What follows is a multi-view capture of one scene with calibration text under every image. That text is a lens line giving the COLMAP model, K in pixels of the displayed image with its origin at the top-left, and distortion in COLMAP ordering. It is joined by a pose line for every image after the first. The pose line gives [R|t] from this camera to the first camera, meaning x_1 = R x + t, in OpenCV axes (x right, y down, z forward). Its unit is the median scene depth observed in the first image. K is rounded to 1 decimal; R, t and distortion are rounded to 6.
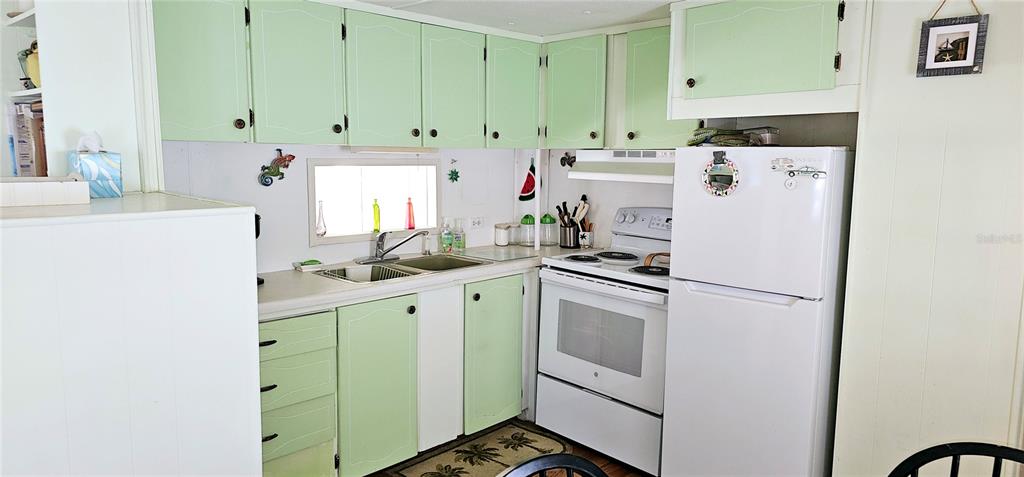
lens RADIAL K [[683.2, 0, 515.6], [0, 683.2, 237.8], [0, 0, 1]] dist [0.061185, -0.052812]
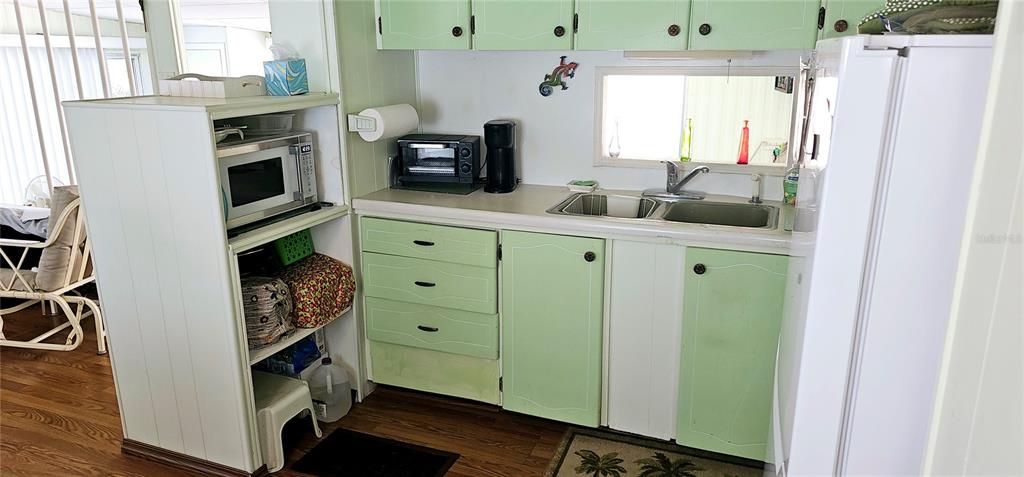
lens RADIAL K [[683.2, 0, 515.6], [0, 683.2, 237.8], [0, 0, 1]] dist [0.061185, -0.052812]
pose [[0.387302, 0.225744, -0.893888, 0.512325], [-0.109531, 0.973960, 0.198508, -0.065660], [0.915423, 0.021026, 0.401943, 0.562839]]
